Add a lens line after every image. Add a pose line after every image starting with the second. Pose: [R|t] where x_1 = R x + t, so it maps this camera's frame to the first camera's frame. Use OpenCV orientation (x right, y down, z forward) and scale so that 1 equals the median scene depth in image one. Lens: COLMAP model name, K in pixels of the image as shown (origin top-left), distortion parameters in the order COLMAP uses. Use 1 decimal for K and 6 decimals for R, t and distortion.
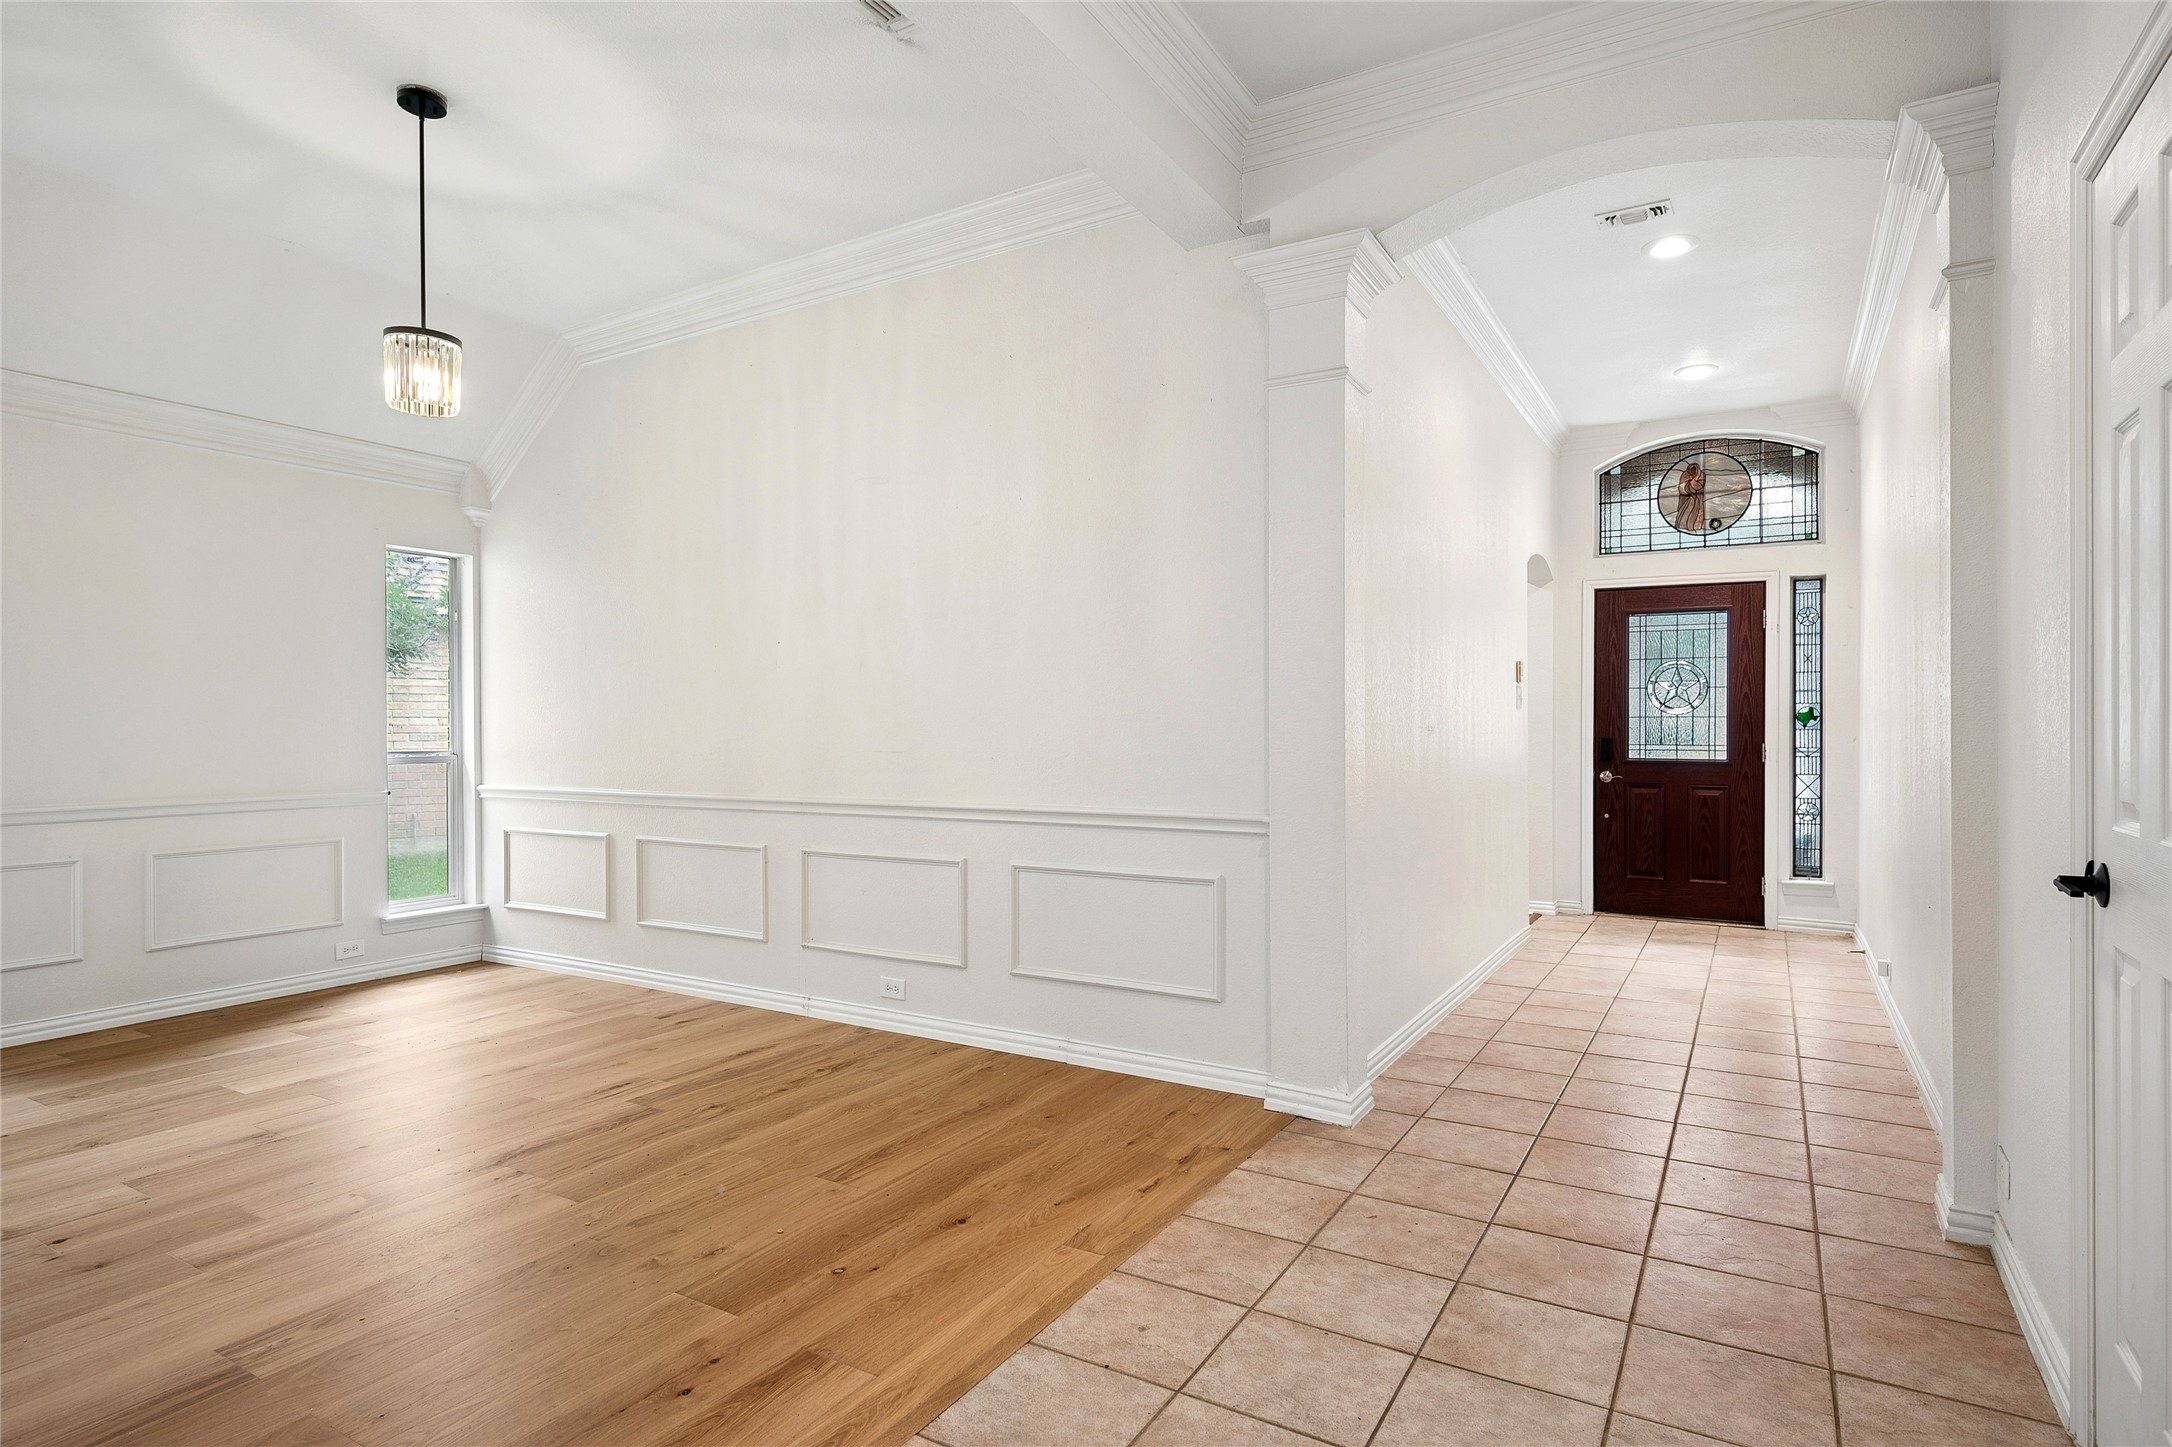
lens RADIAL K [[1127.5, 0, 1089.4], [0, 1127.5, 728.7], [0, 0, 1]] dist [0.017633, -0.002770]
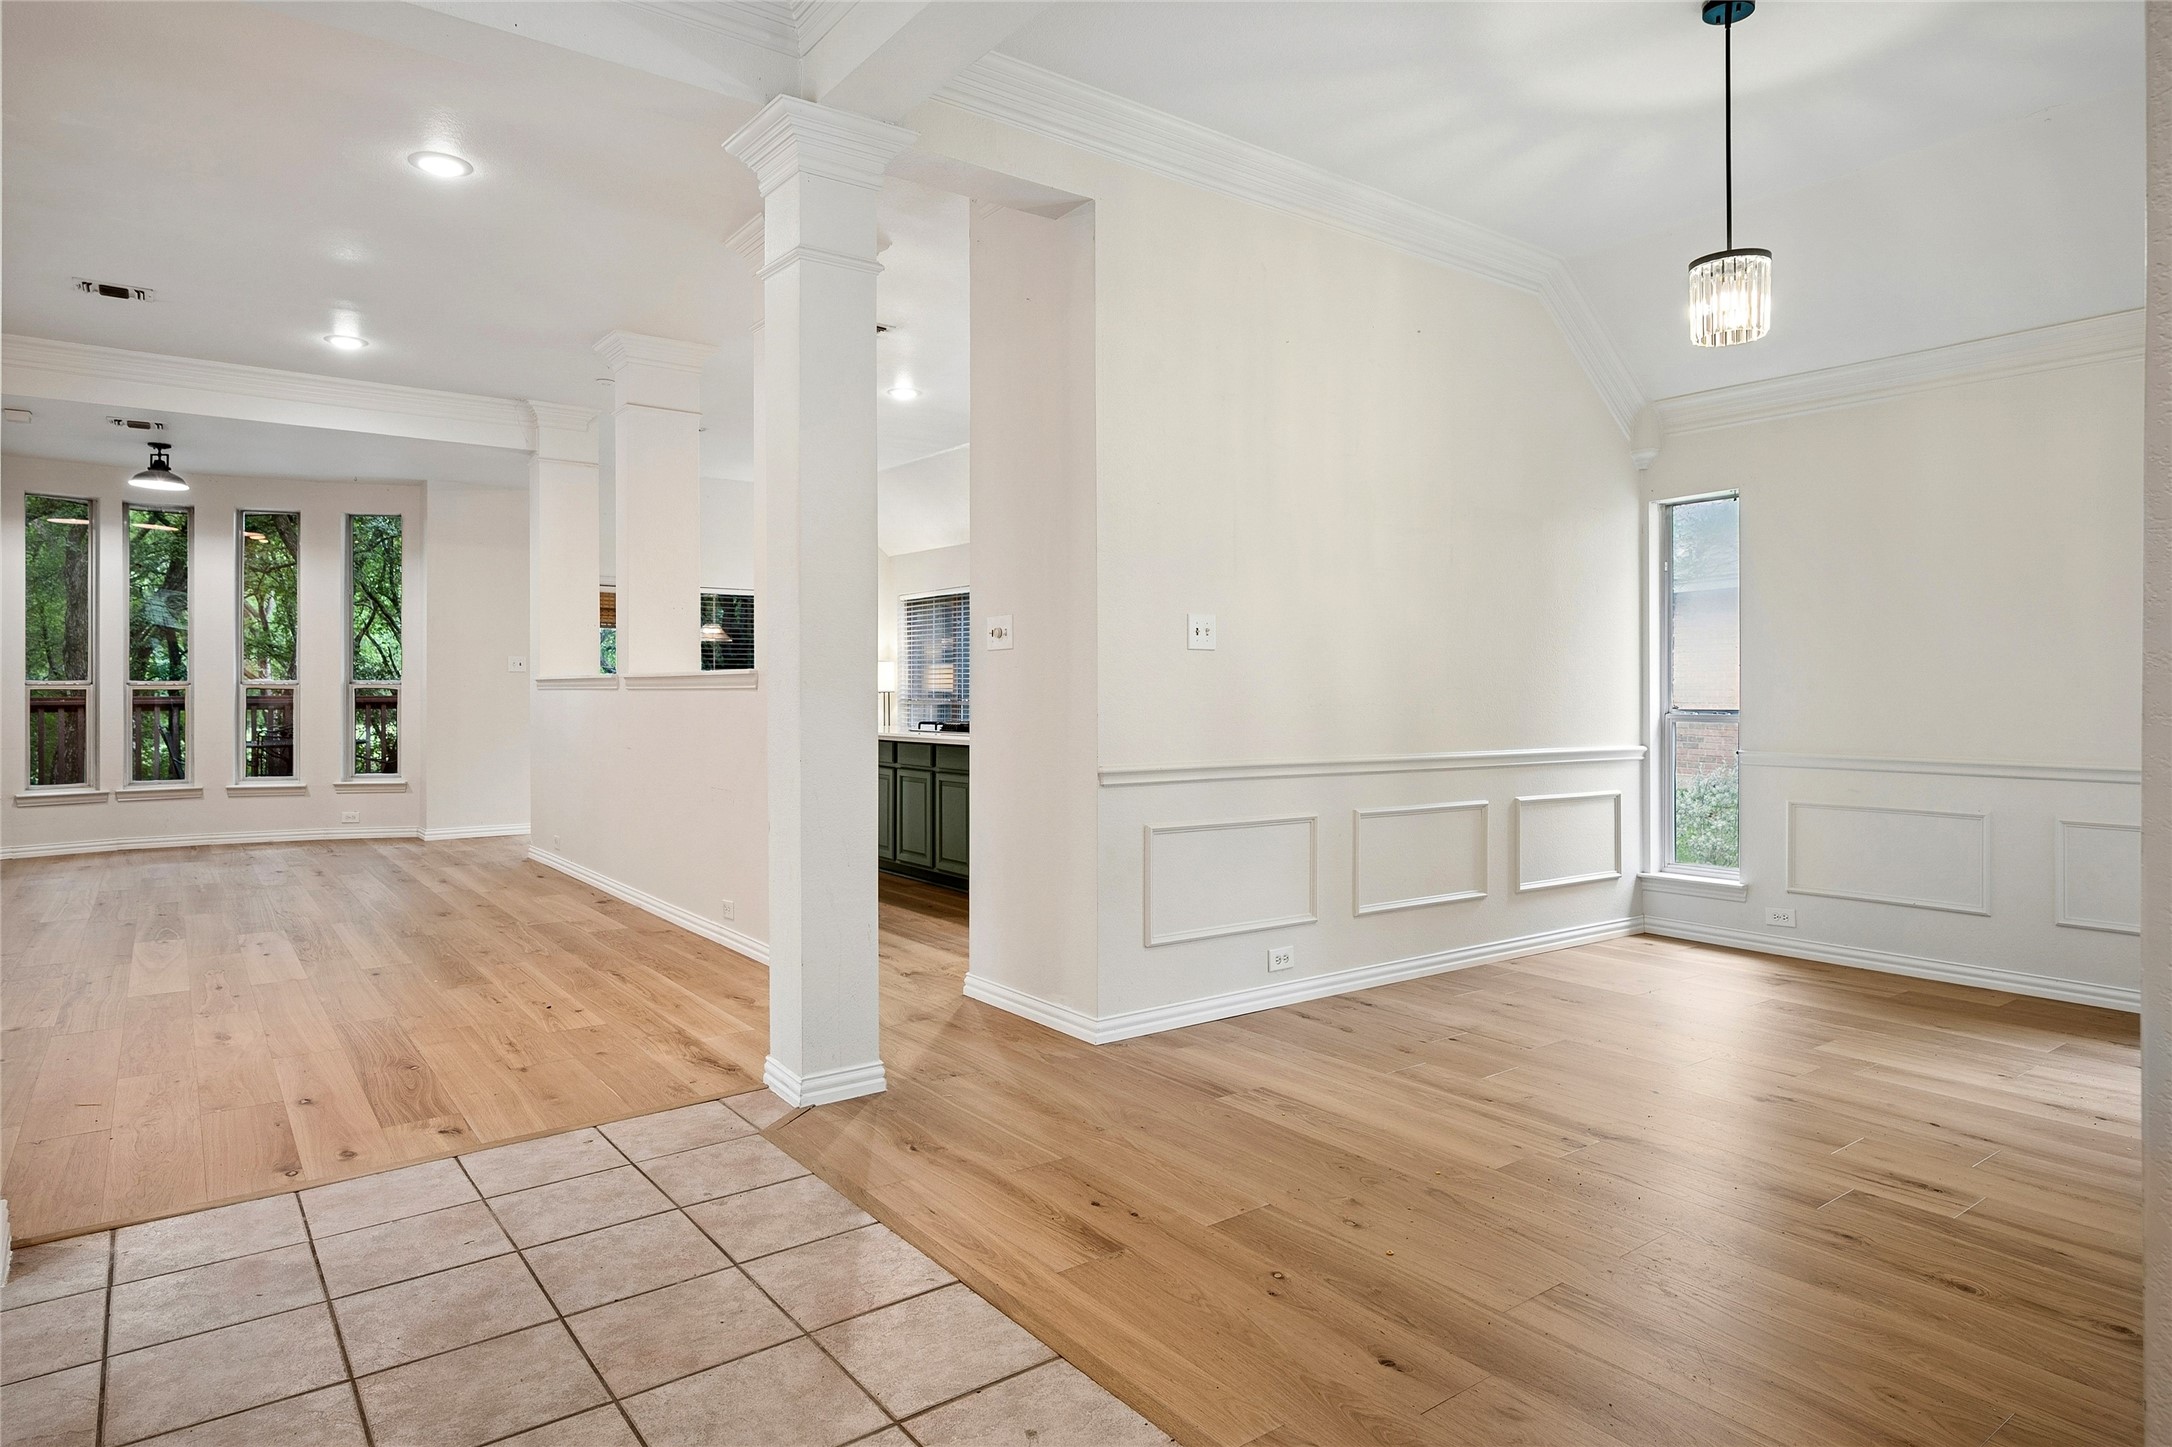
lens RADIAL K [[1201.3, 0, 1087.8], [0, 1201.3, 706.0], [0, 0, 1]] dist [0.004476, 0.000893]
pose [[-0.357951, 0.011812, -0.933666, 0.679564], [-0.002314, 0.999906, 0.013537, 0.008148], [0.933738, 0.007006, -0.357890, 1.117688]]
